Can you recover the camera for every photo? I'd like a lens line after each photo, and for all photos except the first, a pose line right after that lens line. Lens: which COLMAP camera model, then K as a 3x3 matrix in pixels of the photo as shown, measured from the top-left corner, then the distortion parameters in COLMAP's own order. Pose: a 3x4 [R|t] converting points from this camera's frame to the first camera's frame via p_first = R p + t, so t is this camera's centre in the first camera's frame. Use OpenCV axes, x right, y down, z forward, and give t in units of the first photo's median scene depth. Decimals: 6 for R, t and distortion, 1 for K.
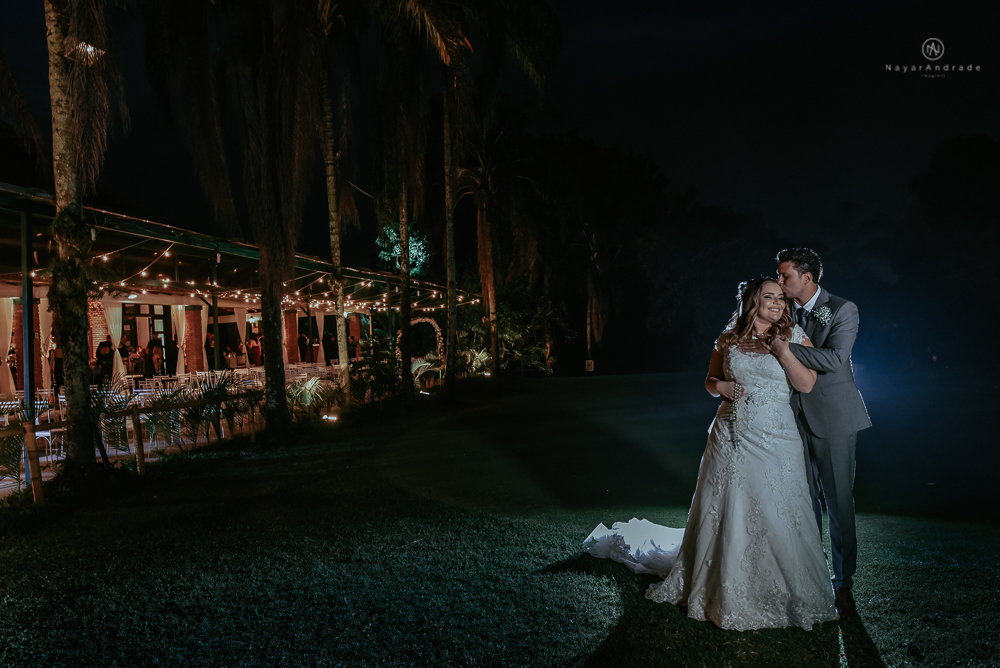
lens RADIAL K [[688.2, 0, 491.6], [0, 688.2, 342.7], [0, 0, 1]] dist [-0.055748, 0.022819]
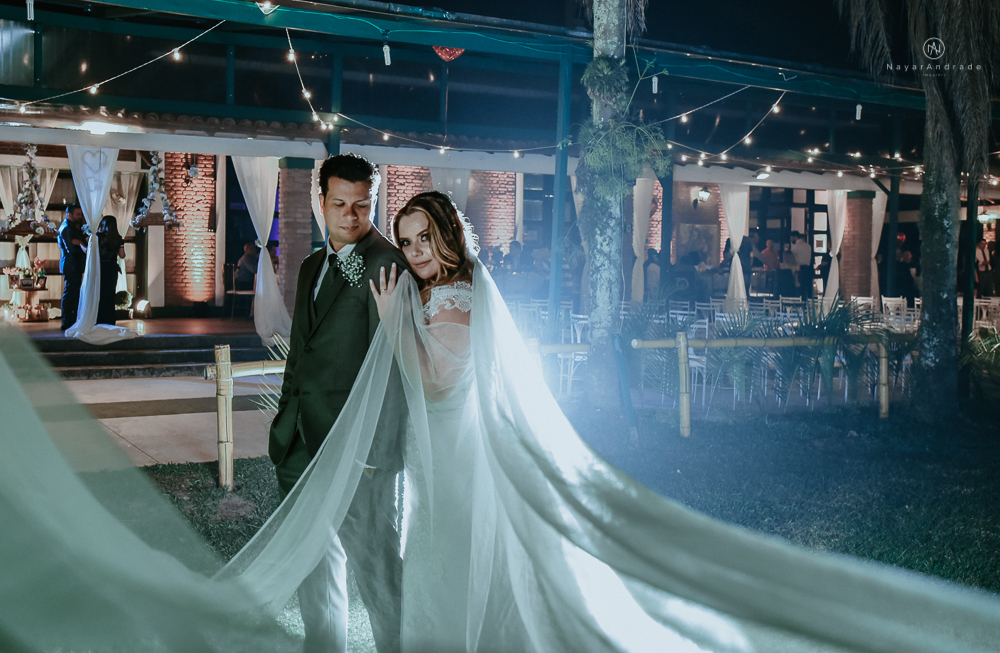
lens RADIAL K [[1058.1, 0, 428.3], [0, 1058.1, 269.2], [0, 0, 1]] dist [0.081979, 0.000000]
pose [[0.667603, 0.064248, -0.741741, 0.038583], [-0.052749, 0.997848, 0.038954, -0.000111], [0.742647, 0.013120, 0.669555, 0.039731]]
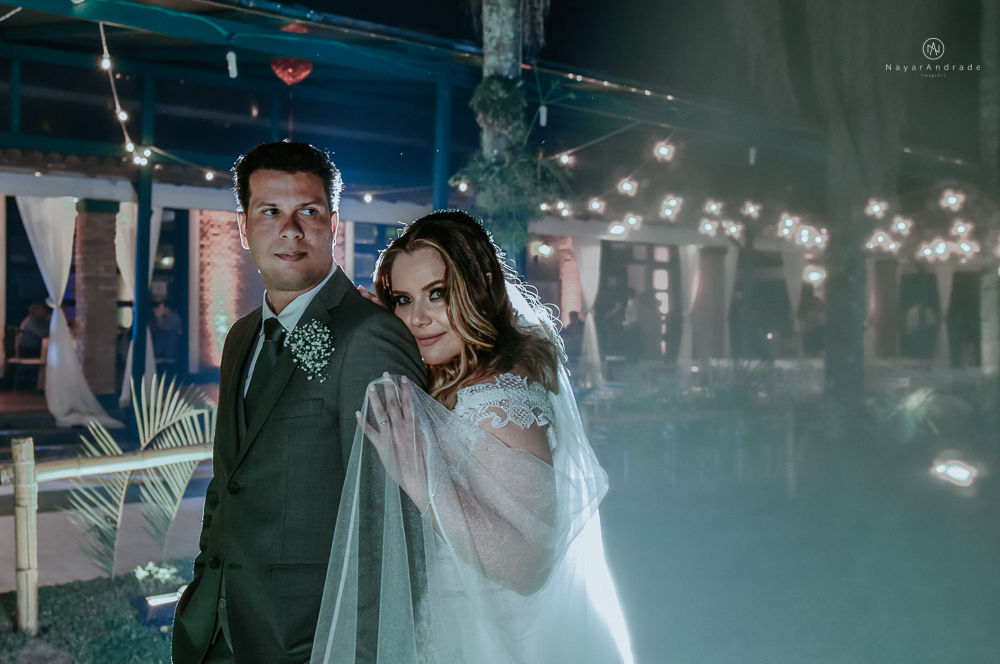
lens RADIAL K [[1132.7, 0, 413.5], [0, 1132.7, 335.1], [0, 0, 1]] dist [0.021156, 0.000000]
pose [[0.778169, 0.063951, -0.624791, -0.018661], [-0.053881, 0.997932, 0.035037, 0.001596], [0.625740, 0.006399, 0.780006, 0.067504]]
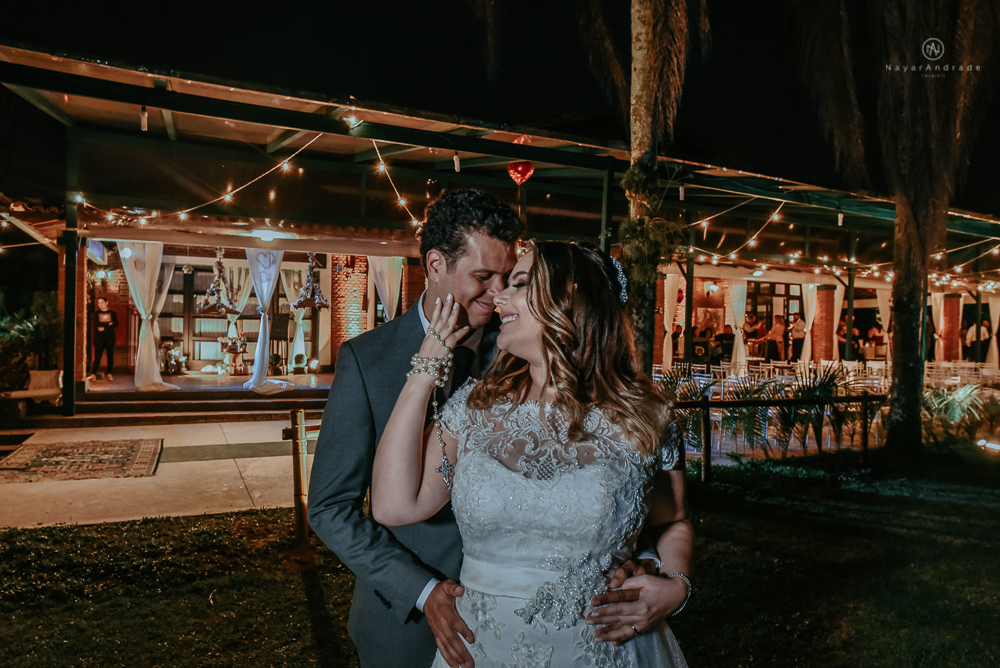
lens RADIAL K [[688.2, 0, 497.9], [0, 688.2, 342.8], [0, 0, 1]] dist [-0.055748, 0.022819]
pose [[0.630889, 0.073039, -0.772427, -0.021256], [-0.055335, 0.997260, 0.049103, 0.000382], [0.773897, 0.011764, 0.633202, 0.119611]]
